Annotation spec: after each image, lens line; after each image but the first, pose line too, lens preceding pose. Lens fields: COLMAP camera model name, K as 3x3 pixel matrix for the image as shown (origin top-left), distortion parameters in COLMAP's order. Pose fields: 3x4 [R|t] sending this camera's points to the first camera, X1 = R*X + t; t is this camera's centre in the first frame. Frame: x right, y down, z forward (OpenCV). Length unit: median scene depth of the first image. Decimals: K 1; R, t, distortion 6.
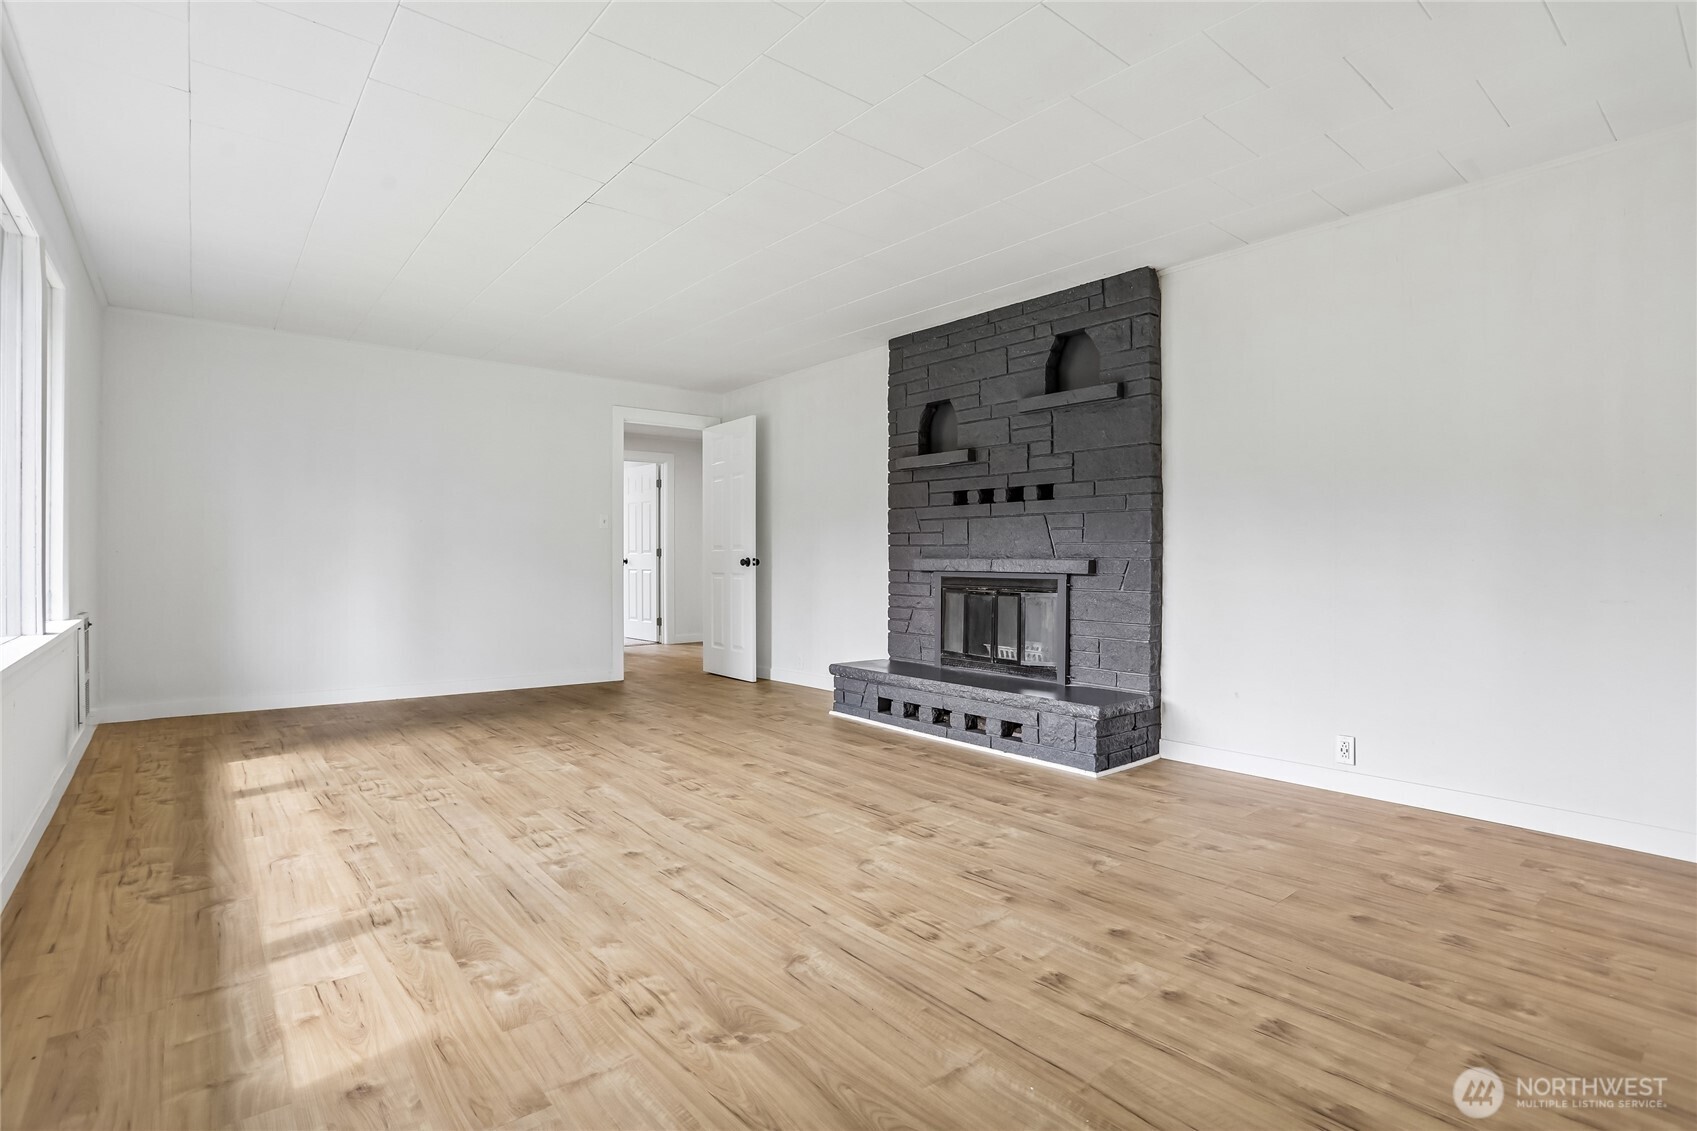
lens RADIAL K [[827.8, 0, 847.9], [0, 827.8, 564.2], [0, 0, 1]] dist [-0.061340, 0.020457]
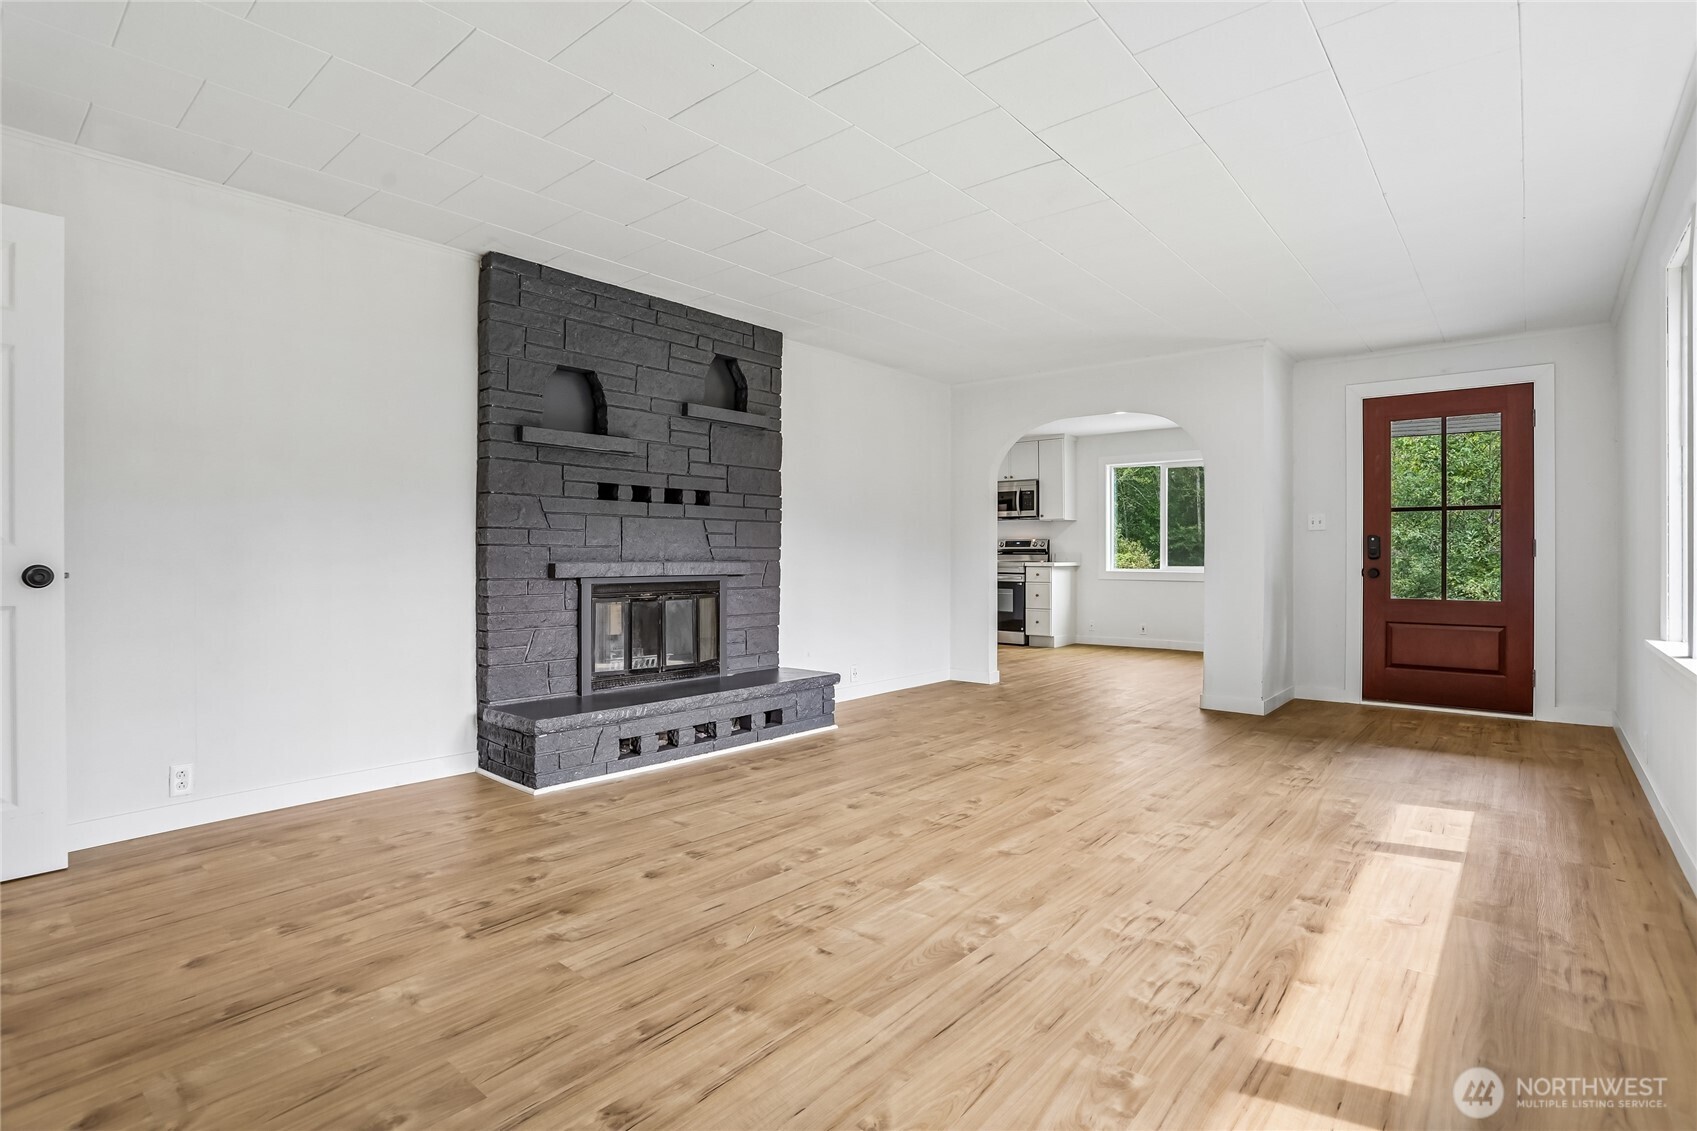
lens RADIAL K [[827.8, 0, 849.8], [0, 827.8, 557.5], [0, 0, 1]] dist [-0.061340, 0.020457]
pose [[-0.179017, -0.003638, 0.983839, -1.038862], [0.005678, 0.999973, 0.004731, -0.019510], [-0.983830, 0.006433, -0.178992, 1.254566]]
